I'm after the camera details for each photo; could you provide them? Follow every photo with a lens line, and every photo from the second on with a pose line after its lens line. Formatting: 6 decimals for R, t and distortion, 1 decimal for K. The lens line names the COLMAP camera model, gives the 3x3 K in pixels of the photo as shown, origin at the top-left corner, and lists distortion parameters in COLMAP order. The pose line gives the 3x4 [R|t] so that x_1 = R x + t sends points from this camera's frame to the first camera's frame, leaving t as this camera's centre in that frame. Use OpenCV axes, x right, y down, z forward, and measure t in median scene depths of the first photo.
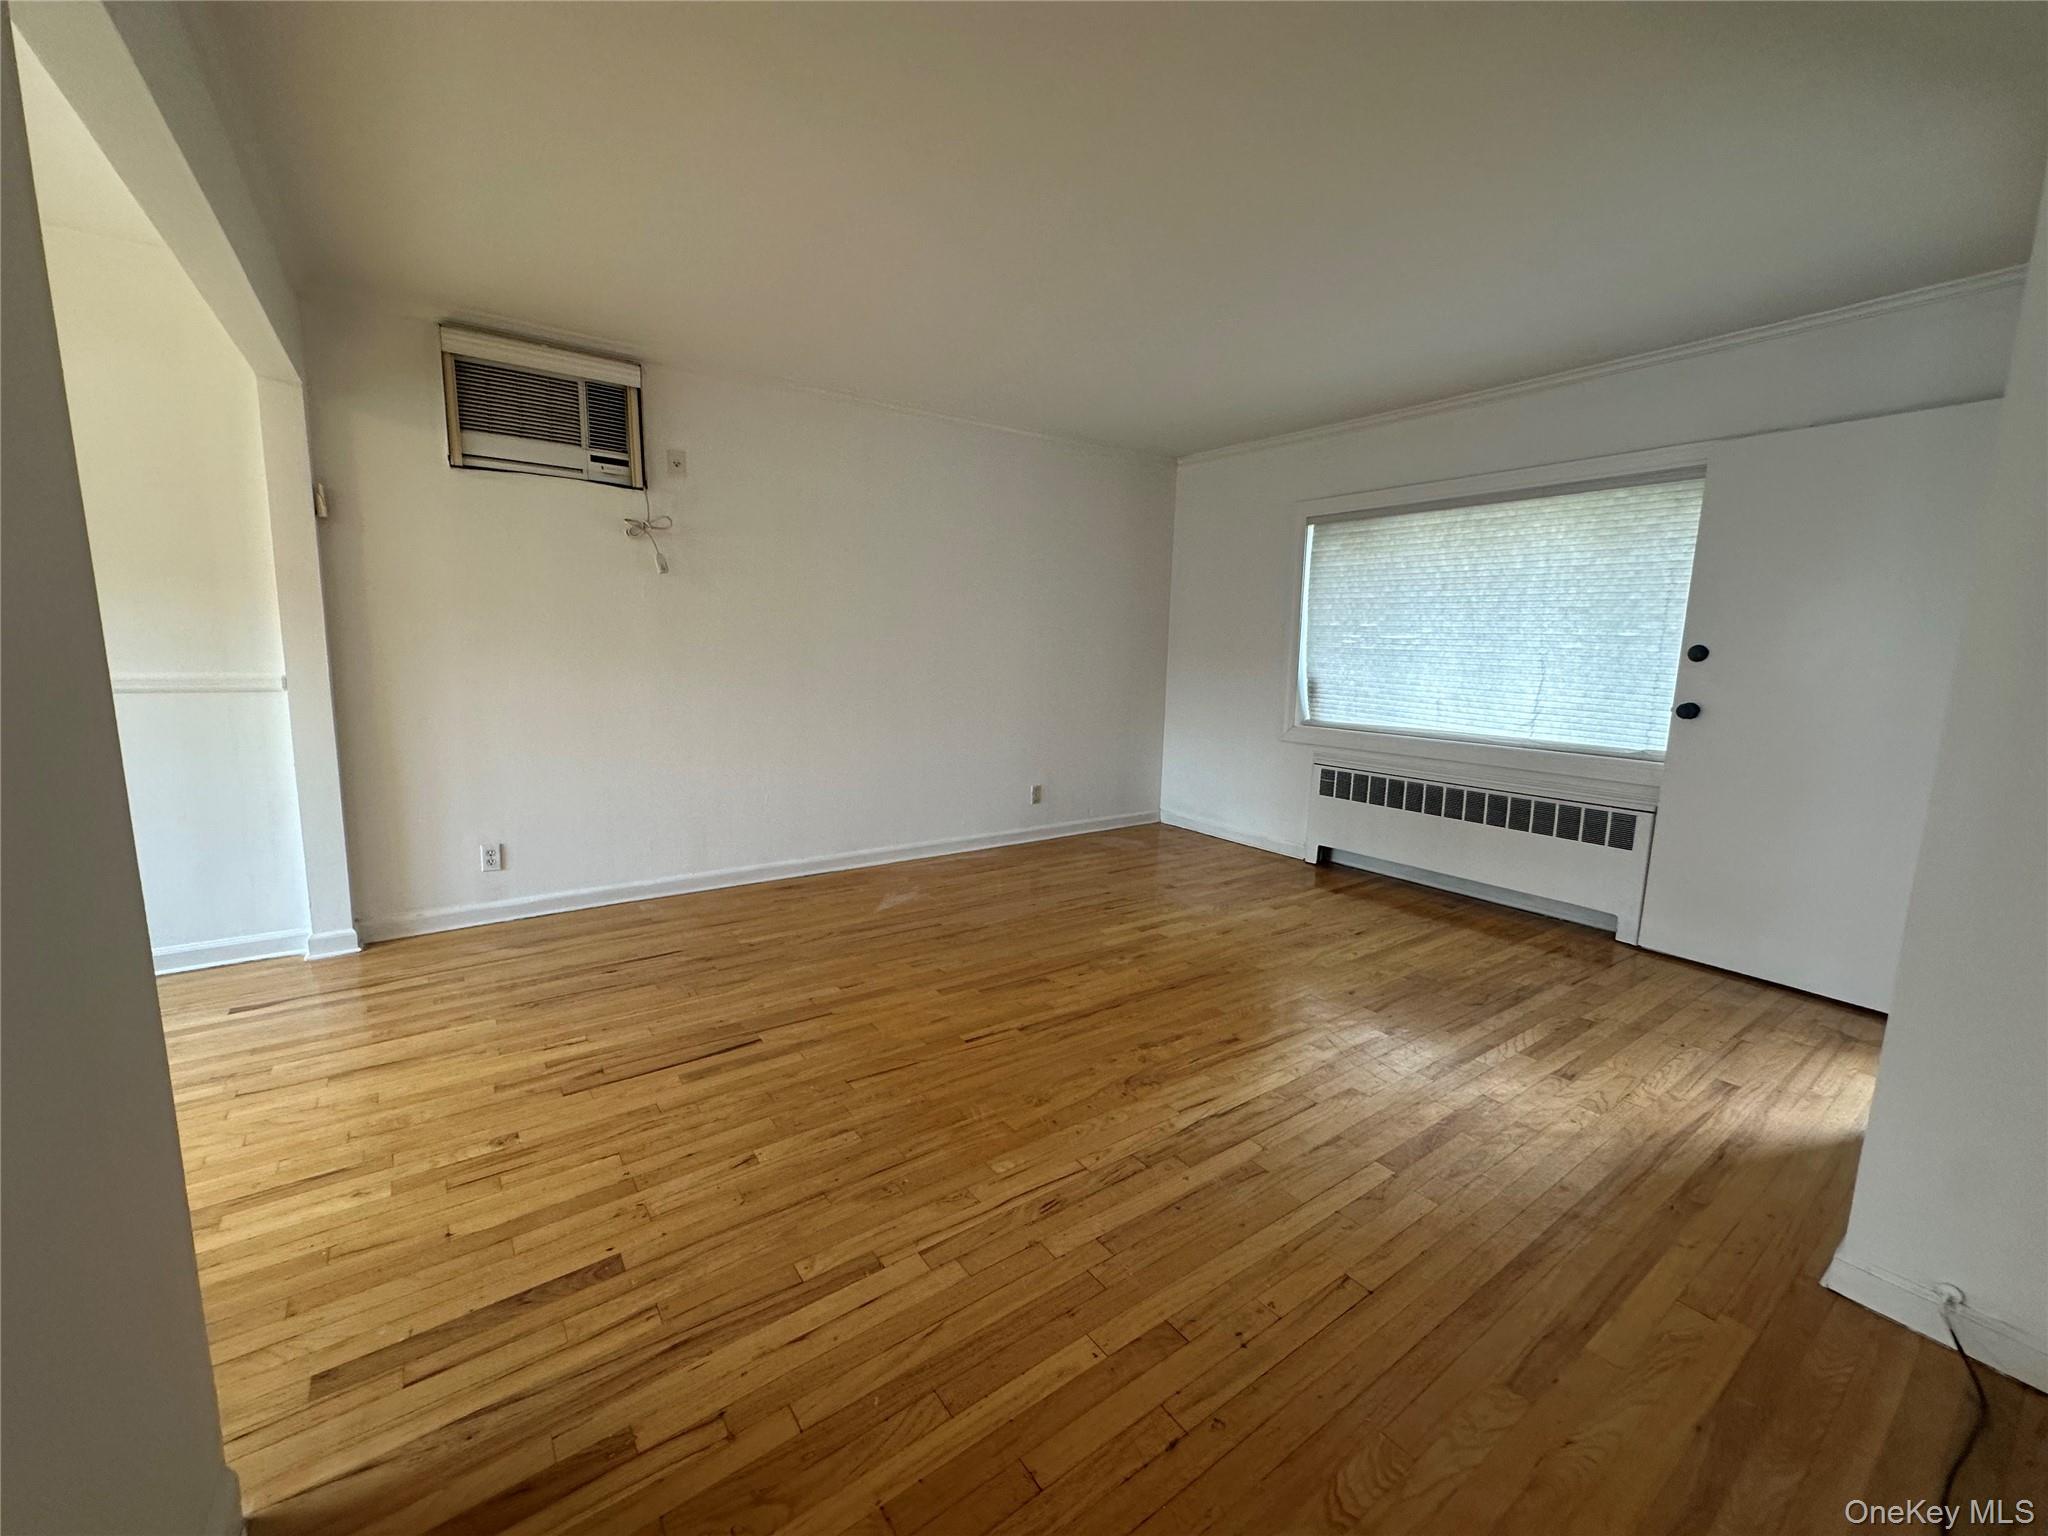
lens RADIAL K [[819.9, 0, 1021.2], [0, 819.9, 768.1], [0, 0, 1]] dist [-0.001234, 0.000568]
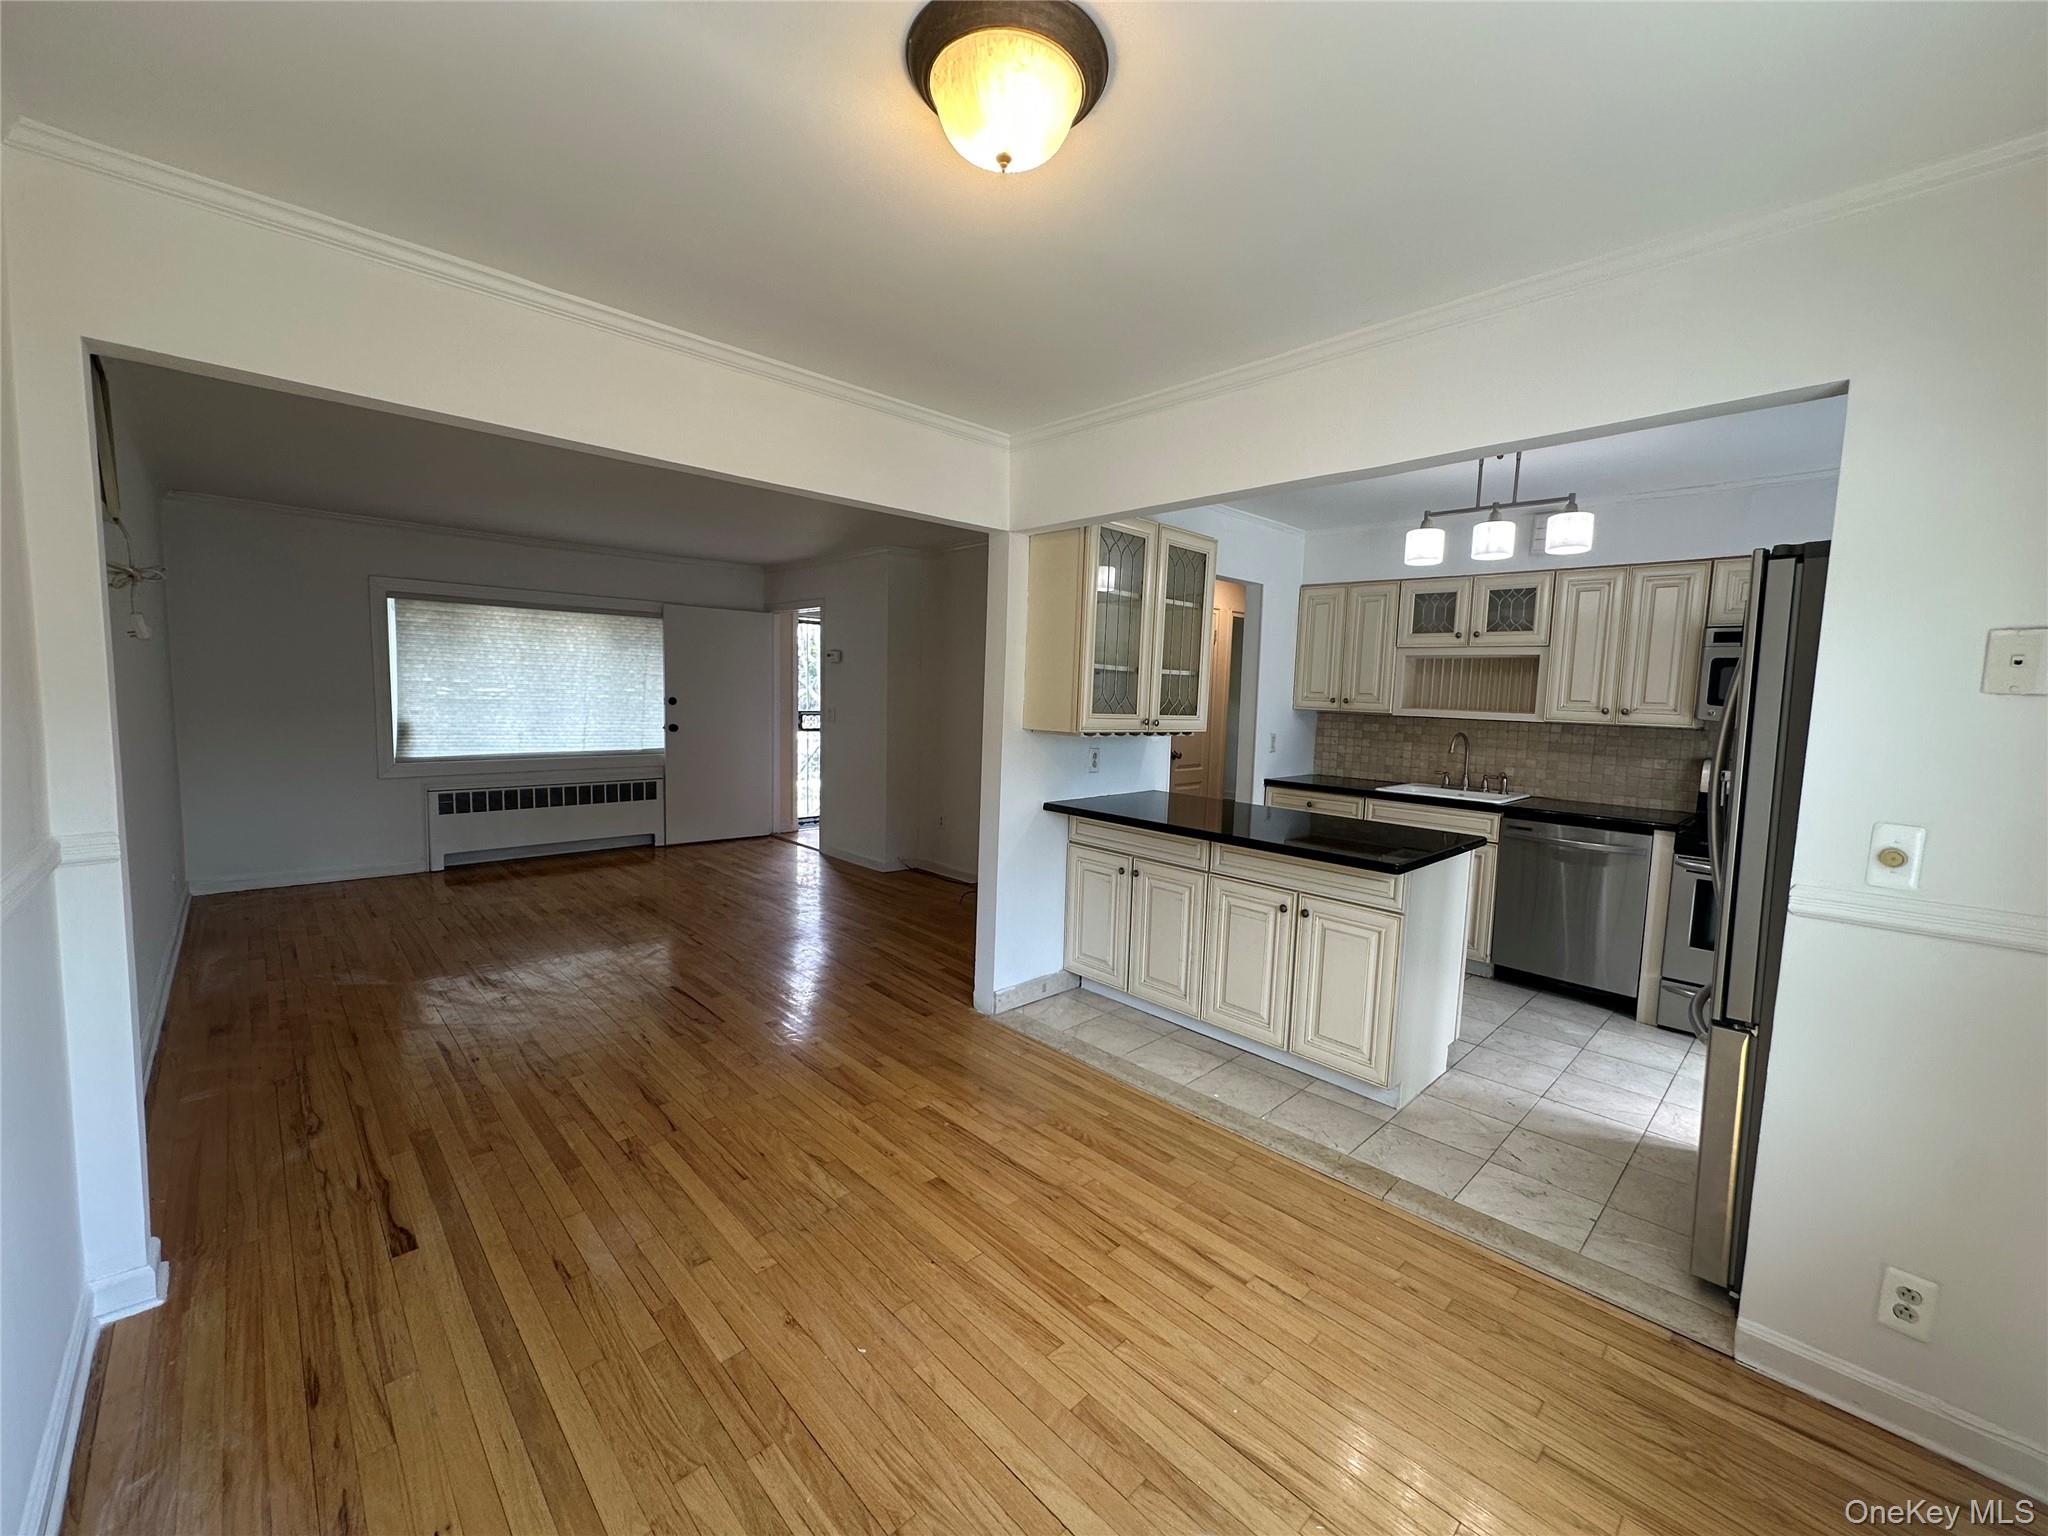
lens RADIAL K [[819.9, 0, 1021.2], [0, 819.9, 768.1], [0, 0, 1]] dist [-0.001234, 0.000568]
pose [[-0.137043, -0.118846, 0.983410, -1.347267], [0.117572, 0.983807, 0.135278, -0.140889], [-0.983563, 0.134161, -0.120851, 0.362162]]
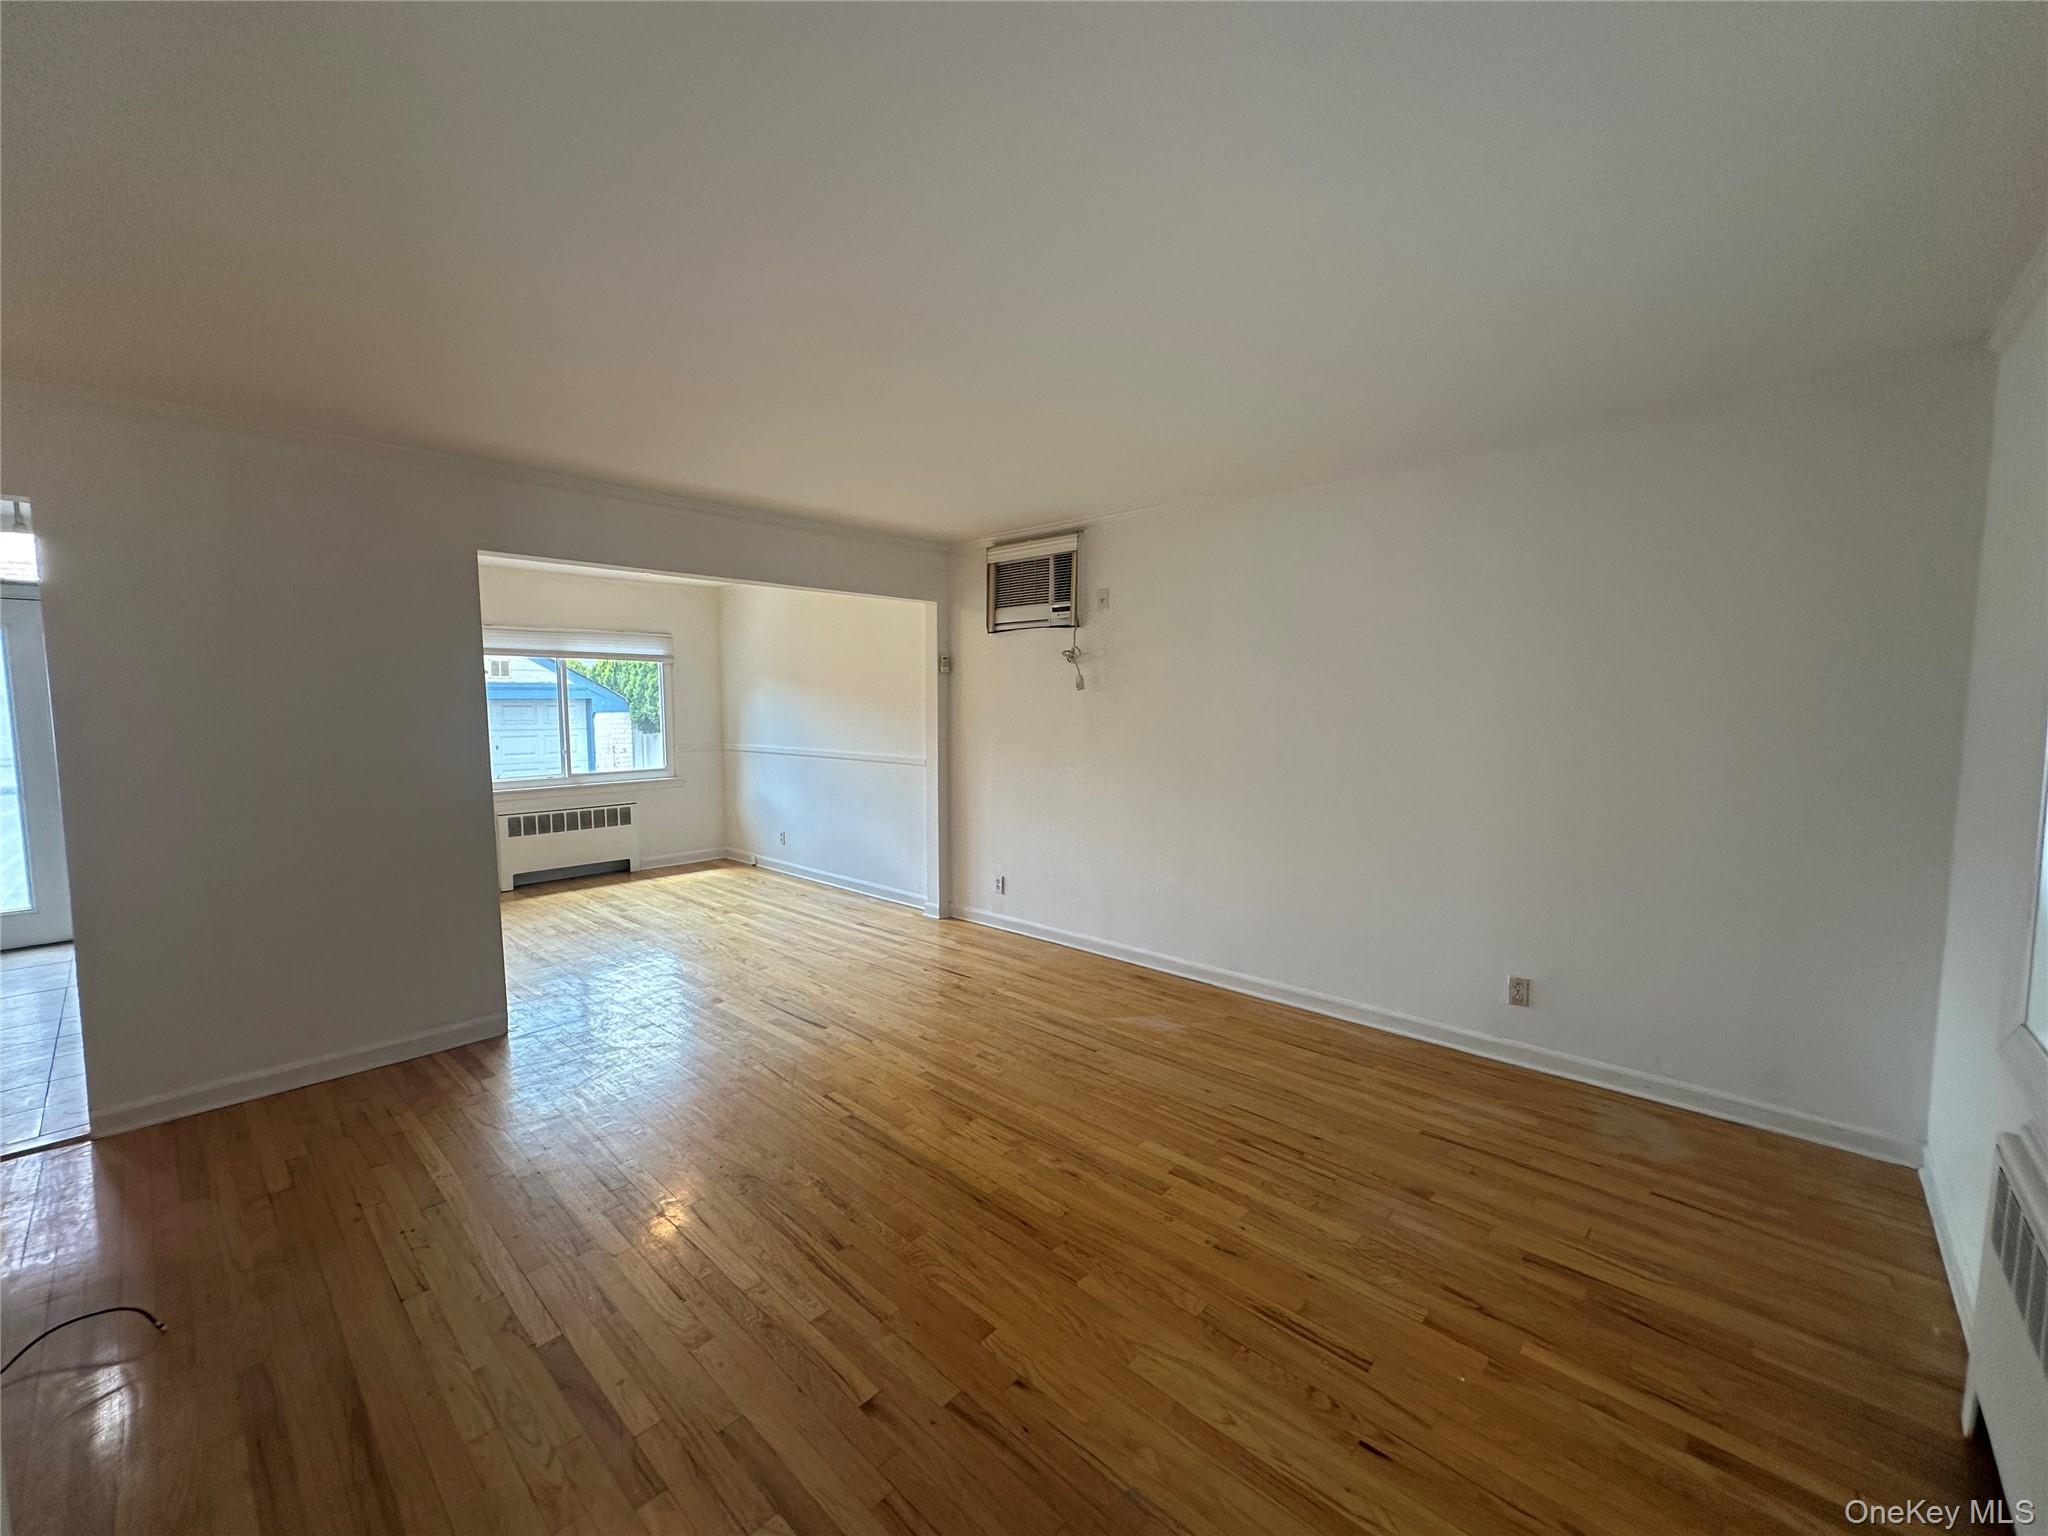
lens RADIAL K [[816.8, 0, 1016.9], [0, 816.8, 765.7], [0, 0, 1]] dist [-0.001648, -0.000138]
pose [[0.197648, 0.055970, -0.978674, 0.819153], [-0.141388, 0.989557, 0.028039, -0.153713], [0.970023, 0.132831, 0.203498, 0.710794]]
